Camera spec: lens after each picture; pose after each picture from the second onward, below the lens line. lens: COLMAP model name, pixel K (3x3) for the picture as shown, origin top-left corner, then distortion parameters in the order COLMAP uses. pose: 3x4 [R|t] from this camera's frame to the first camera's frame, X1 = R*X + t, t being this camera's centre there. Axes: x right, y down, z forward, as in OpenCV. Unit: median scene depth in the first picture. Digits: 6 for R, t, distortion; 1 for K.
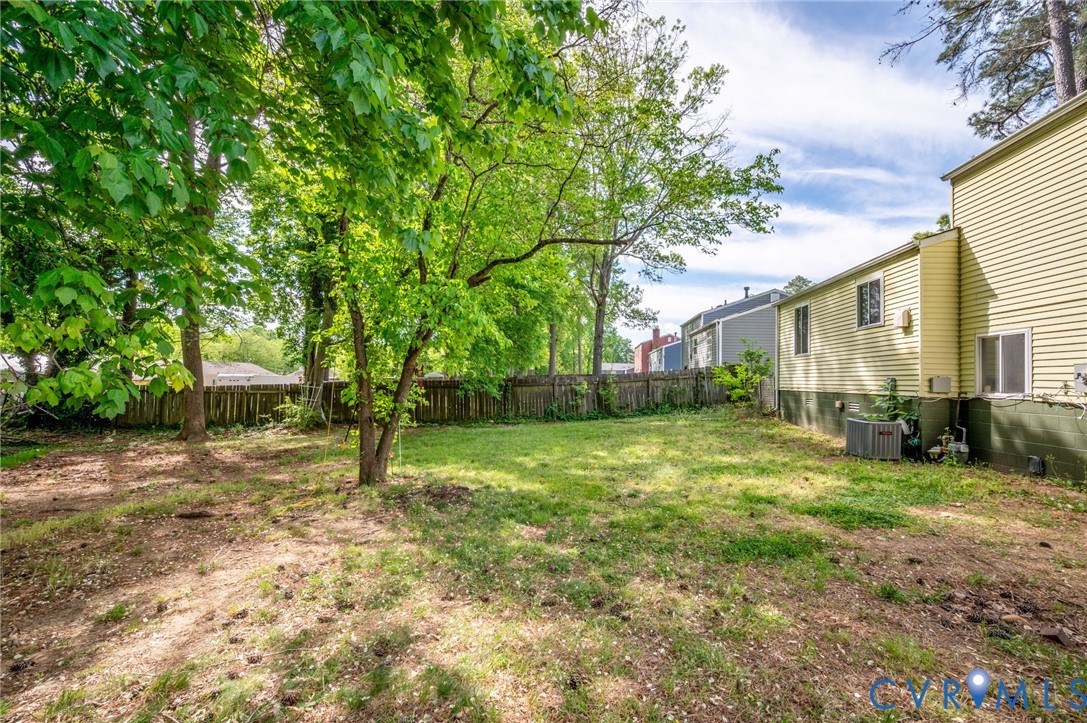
lens RADIAL K [[428.5, 0, 543.5], [0, 428.5, 361.5], [0, 0, 1]] dist [-0.000320, -0.000257]
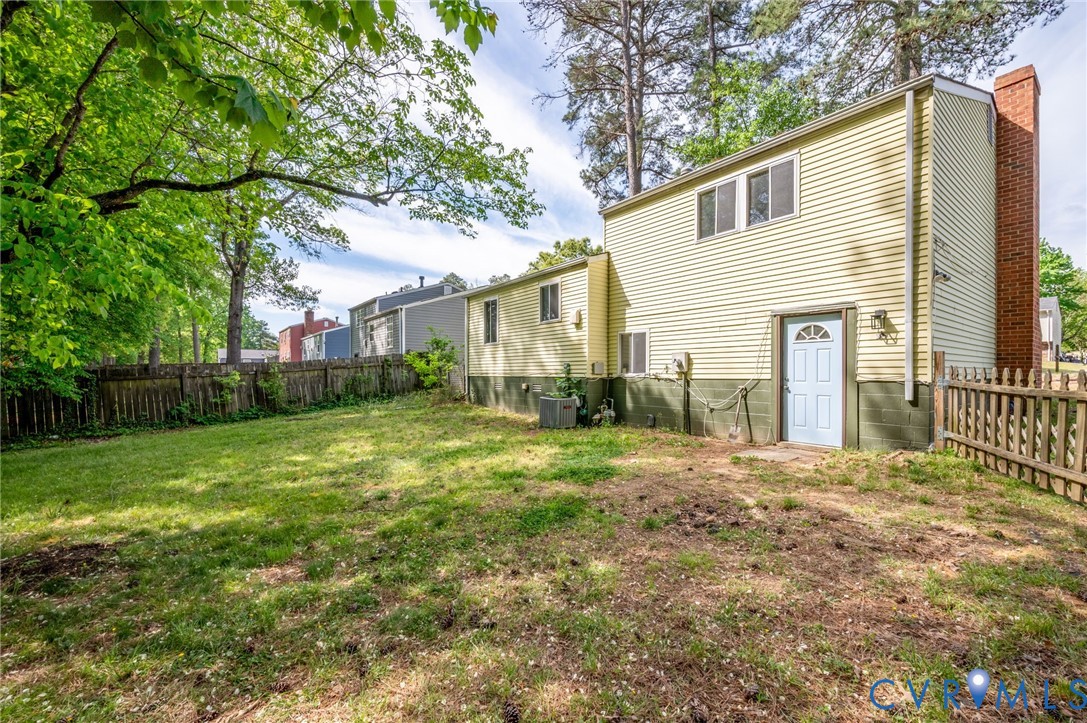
lens RADIAL K [[442.3, 0, 544.1], [0, 442.3, 371.9], [0, 0, 1]] dist [-0.001440, -0.000168]
pose [[0.723315, -0.015534, 0.690343, -0.145169], [-0.018519, 0.998951, 0.041881, 0.010738], [-0.690269, -0.043078, 0.722269, 0.110705]]
